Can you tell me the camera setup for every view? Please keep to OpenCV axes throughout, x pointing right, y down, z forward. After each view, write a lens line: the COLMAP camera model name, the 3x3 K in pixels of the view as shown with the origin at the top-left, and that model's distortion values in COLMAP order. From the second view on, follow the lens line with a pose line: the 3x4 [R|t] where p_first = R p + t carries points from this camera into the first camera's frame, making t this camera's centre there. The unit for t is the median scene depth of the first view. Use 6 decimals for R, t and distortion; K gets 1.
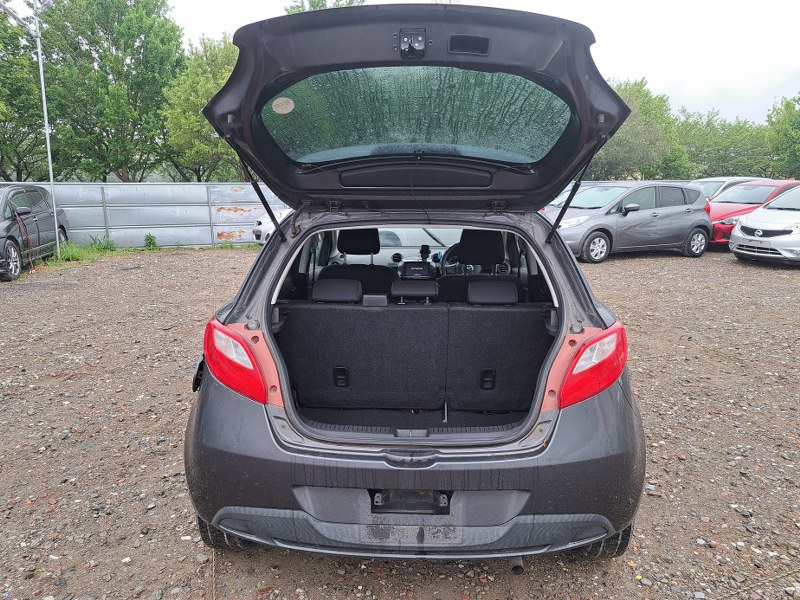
lens RADIAL K [[567.3, 0, 413.8], [0, 567.3, 301.9], [0, 0, 1]] dist [0.039125, -0.031649]
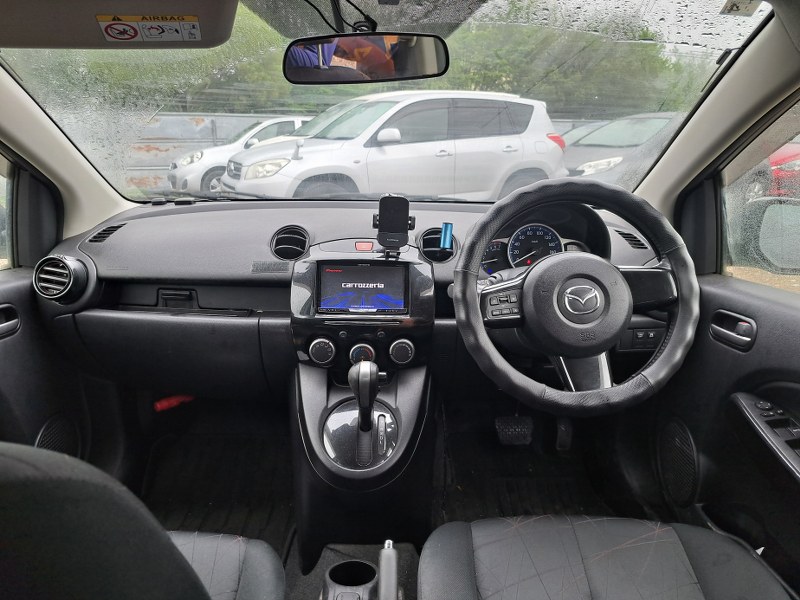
lens RADIAL K [[567.3, 0, 413.8], [0, 567.3, 301.9], [0, 0, 1]] dist [0.039125, -0.031649]
pose [[0.998766, -0.004732, 0.049443, 0.005194], [0.000625, 0.996570, 0.082751, -0.023643], [-0.049665, -0.082618, 0.995343, 0.236436]]
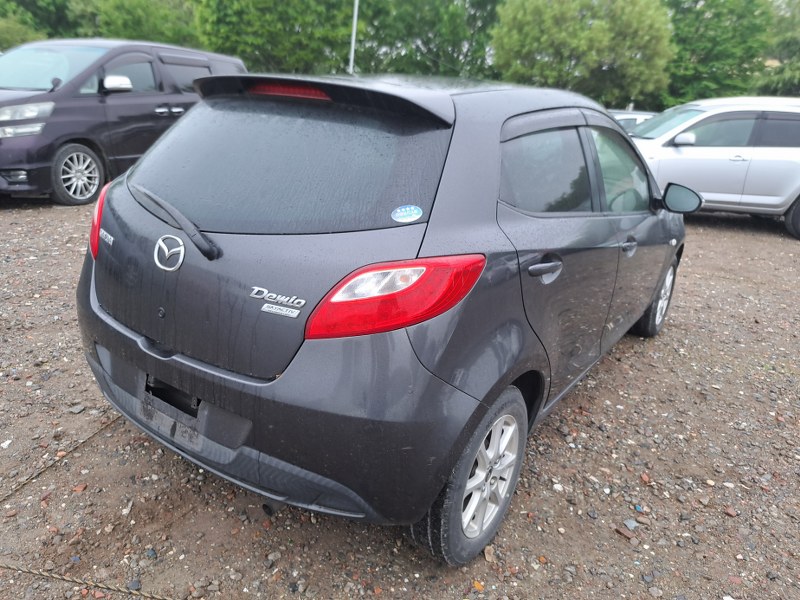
lens RADIAL K [[583.5, 0, 400.0], [0, 583.5, 300.0], [0, 0, 1]] dist [0.003523, 0.002655]
pose [[0.828732, 0.232691, -0.508978, 0.109589], [-0.179768, 0.971950, 0.151646, -0.001377], [0.529988, -0.034176, 0.847316, 0.056244]]
